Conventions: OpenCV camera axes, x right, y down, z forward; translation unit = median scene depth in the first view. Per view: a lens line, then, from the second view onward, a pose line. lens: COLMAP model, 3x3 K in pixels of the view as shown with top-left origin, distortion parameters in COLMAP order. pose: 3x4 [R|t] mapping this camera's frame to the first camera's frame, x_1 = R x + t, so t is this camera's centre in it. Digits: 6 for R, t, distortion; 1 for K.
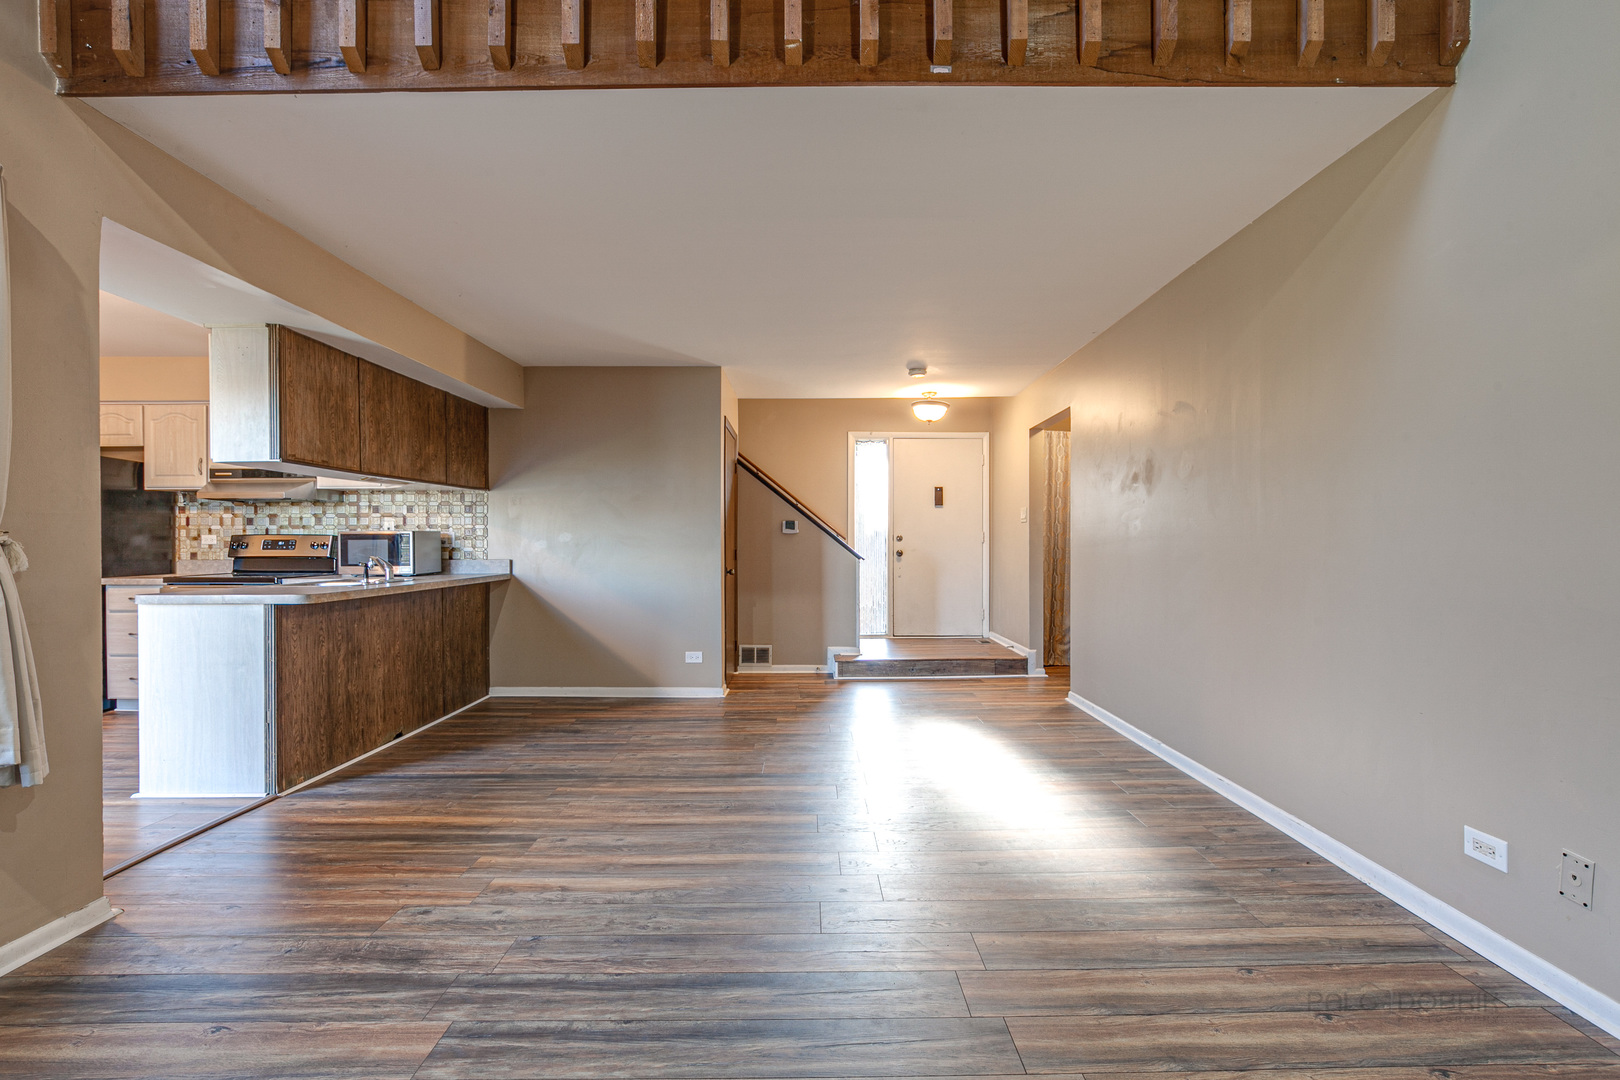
lens RADIAL K [[743.9, 0, 813.9], [0, 743.9, 543.7], [0, 0, 1]] dist [-0.018857, 0.004896]
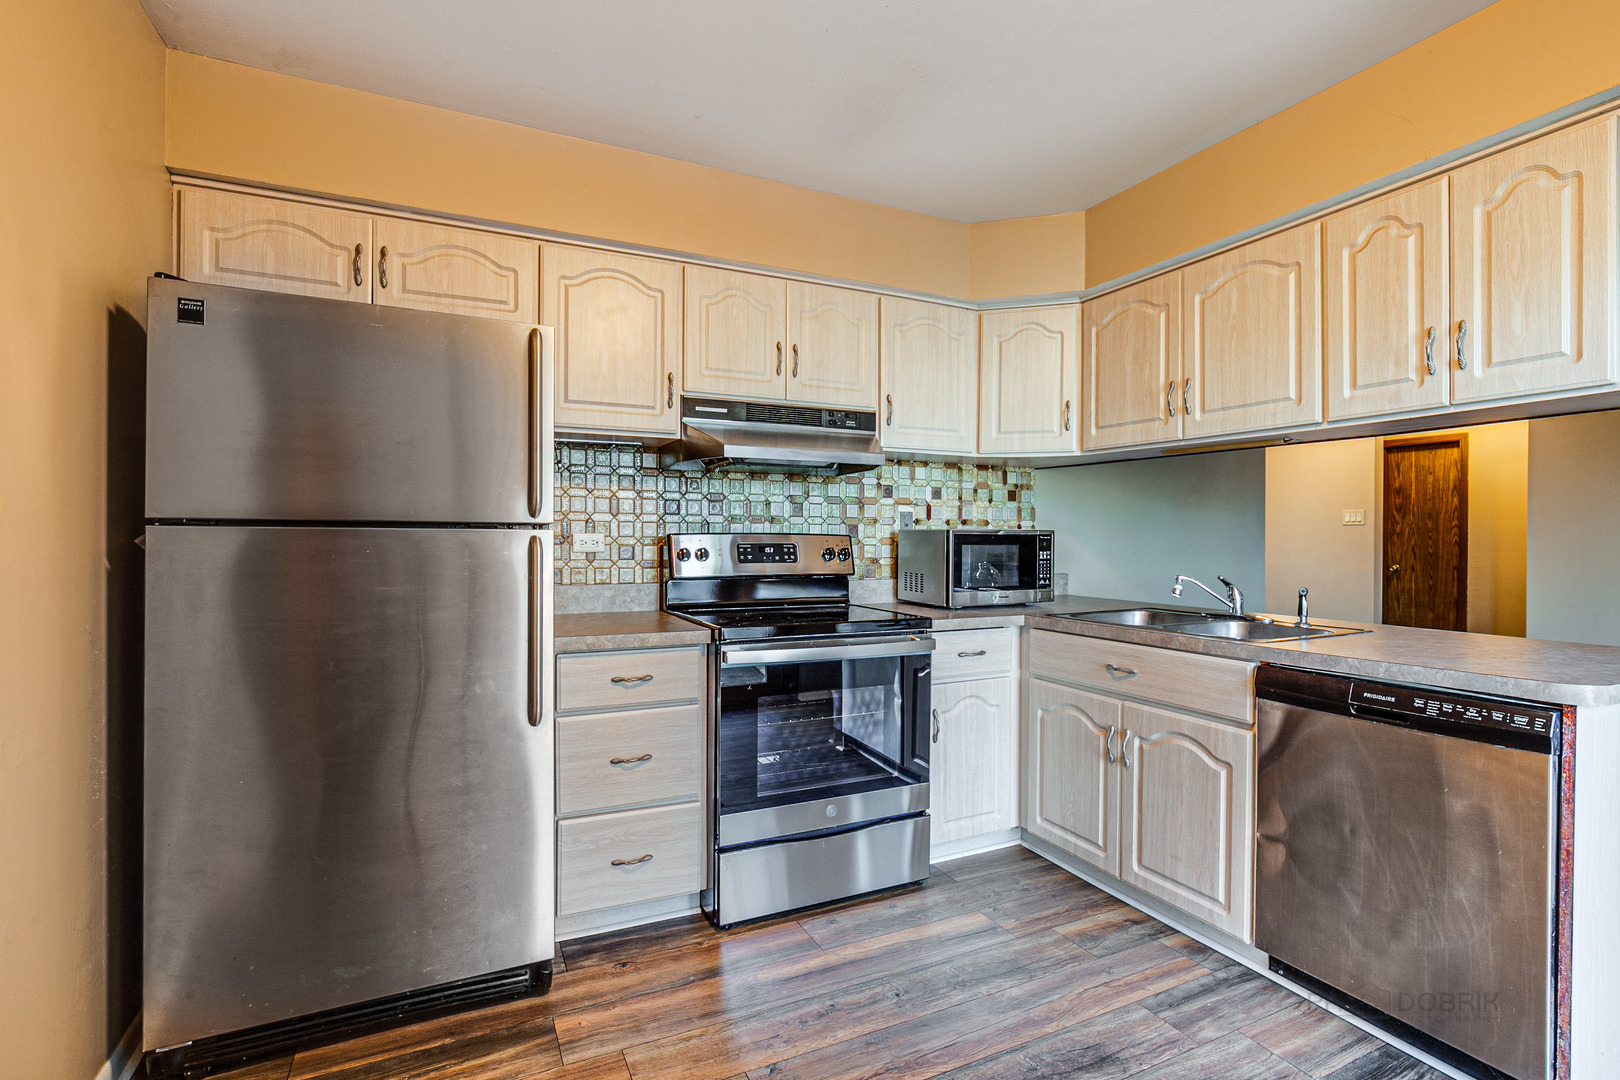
lens RADIAL K [[766.6, 0, 811.2], [0, 766.6, 542.3], [0, 0, 1]] dist [-0.020232, 0.005251]
pose [[0.898975, 0.003154, 0.437989, -0.934411], [-0.005033, 0.999982, 0.003130, -0.008120], [-0.437971, -0.005018, 0.898975, 0.494966]]
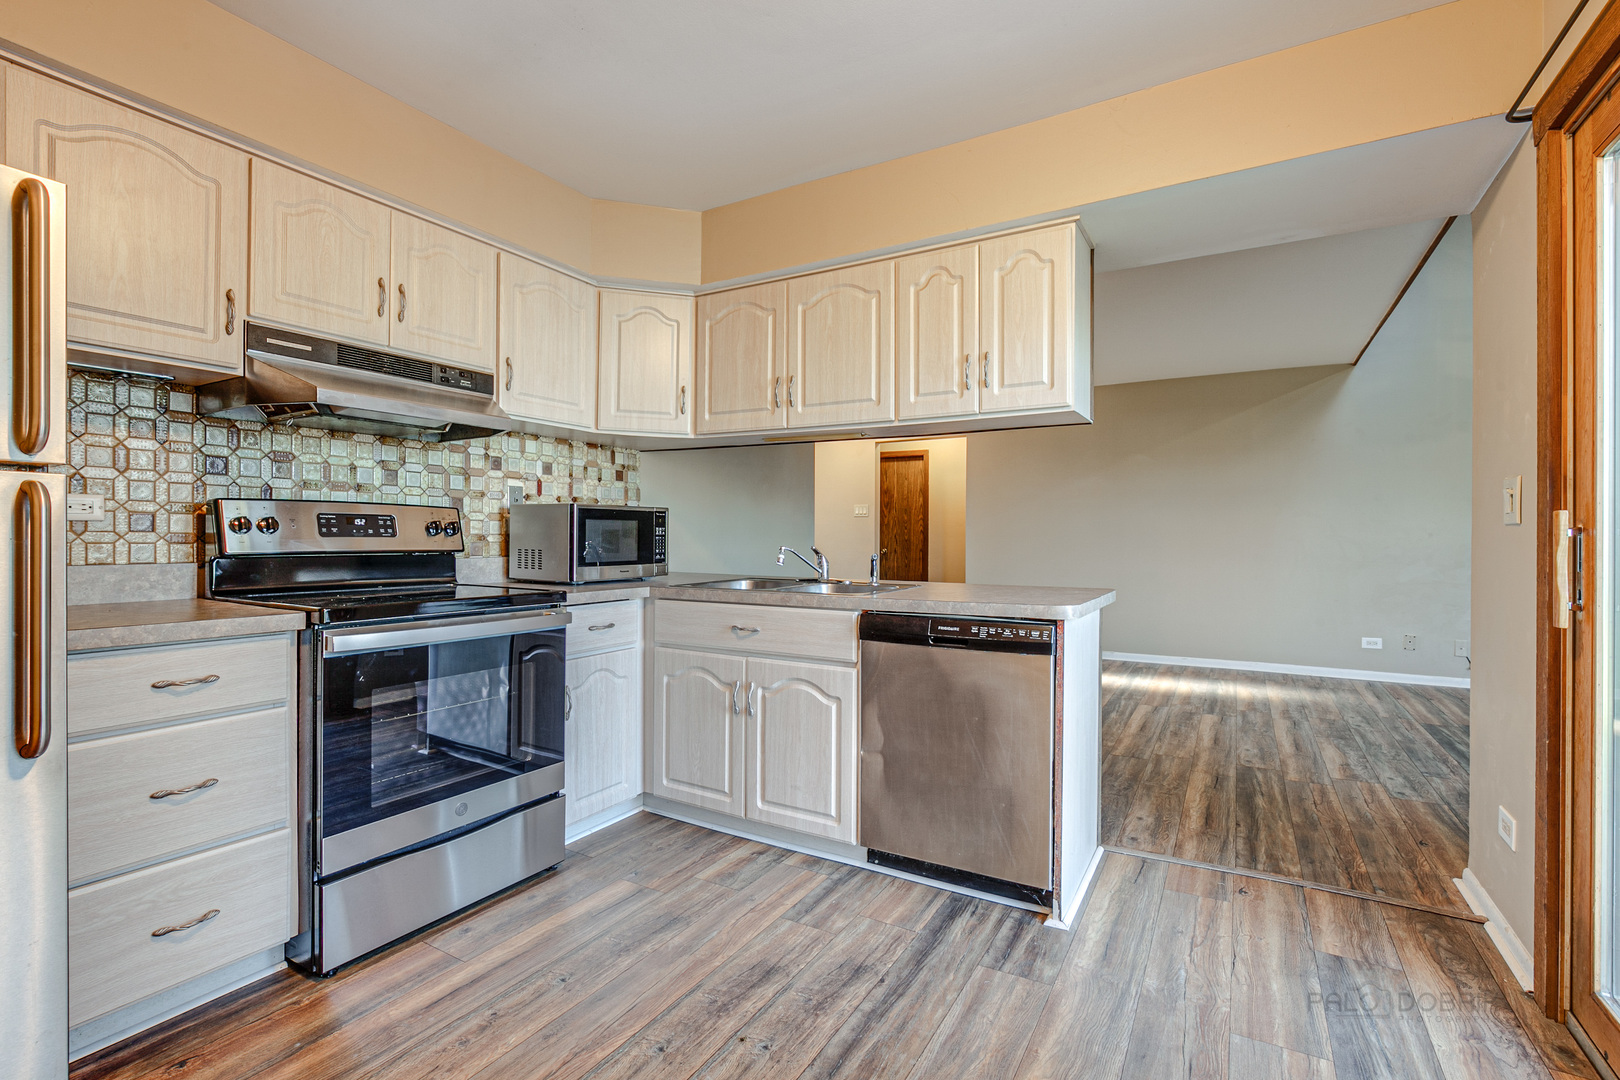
lens RADIAL K [[743.9, 0, 815.5], [0, 743.9, 536.7], [0, 0, 1]] dist [-0.018857, 0.004896]
pose [[0.496678, 0.004656, 0.867922, -0.973162], [-0.005184, 0.999984, -0.002398, 0.007849], [-0.867919, -0.003308, 0.496694, 0.537953]]
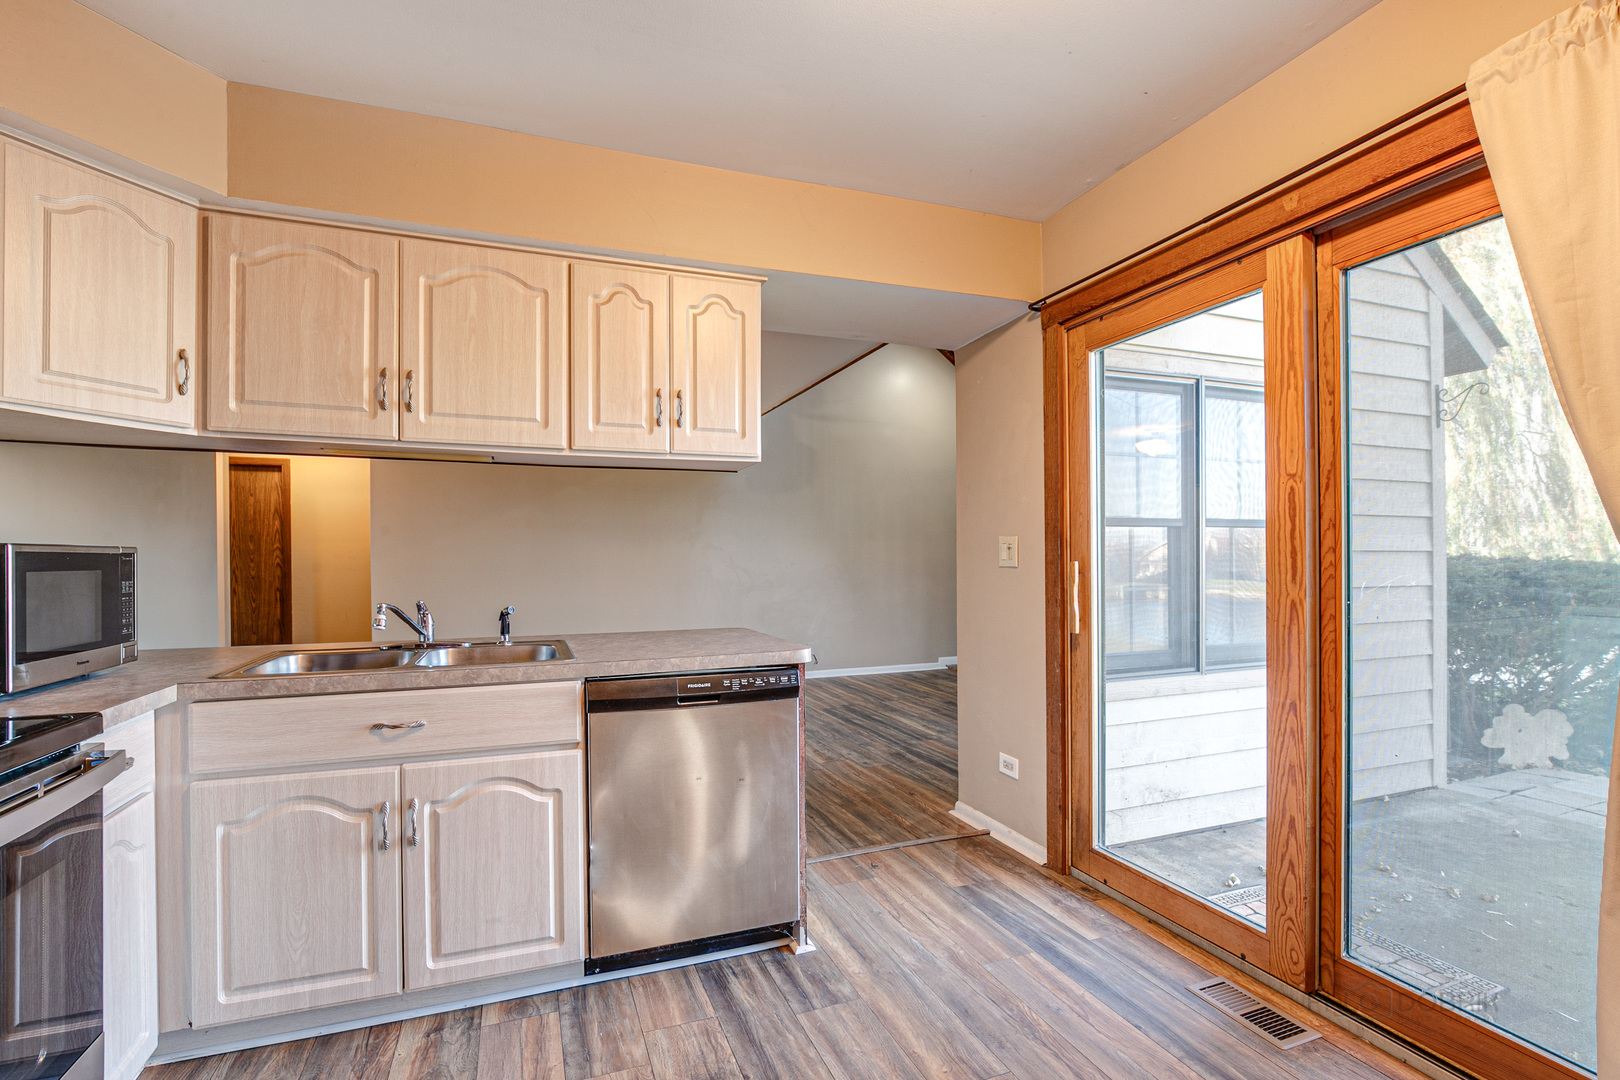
lens RADIAL K [[766.6, 0, 826.1], [0, 766.6, 562.9], [0, 0, 1]] dist [-0.020232, 0.005251]
pose [[-0.375661, 0.001531, 0.926756, -0.972366], [0.008252, 0.999965, 0.001693, -0.006642], [-0.926720, 0.008283, -0.375660, 0.769587]]
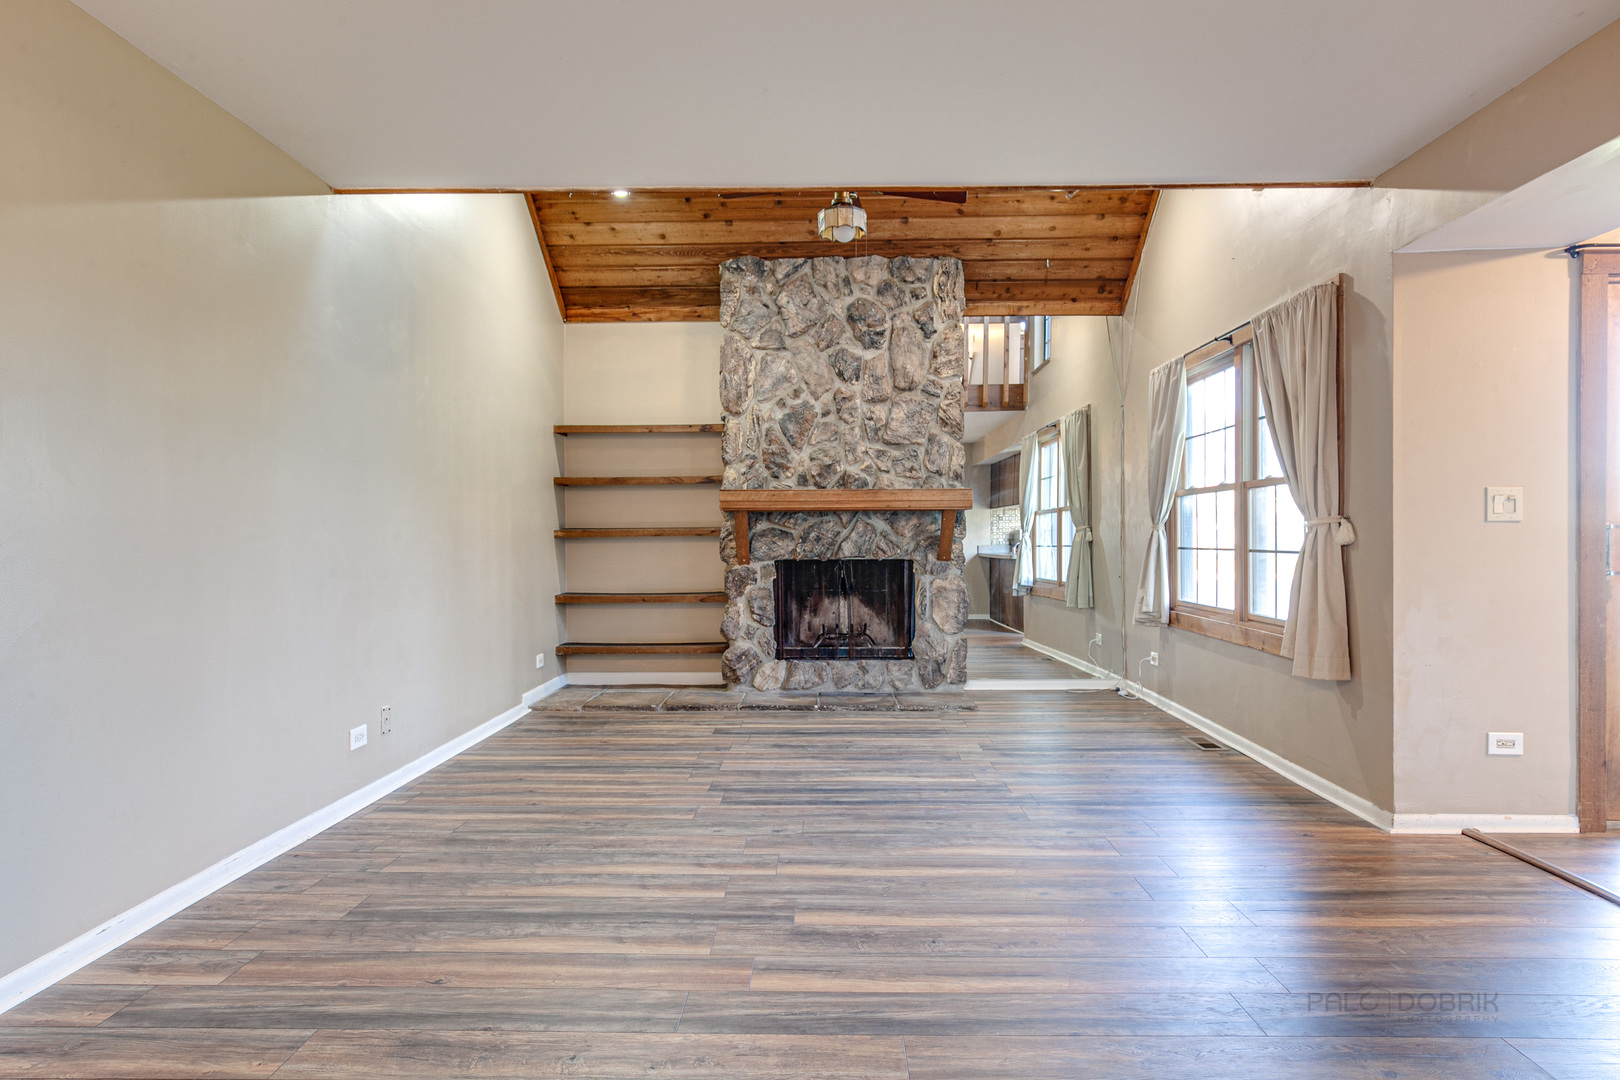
lens RADIAL K [[933.9, 0, 824.7], [0, 933.9, 533.5], [0, 0, 1]] dist [0.005730, 0.001070]
pose [[-0.999859, 0.008141, 0.014701, -0.022846], [0.008098, 0.999963, -0.003017, 0.005669], [-0.014725, -0.002898, -0.999887, 1.068706]]
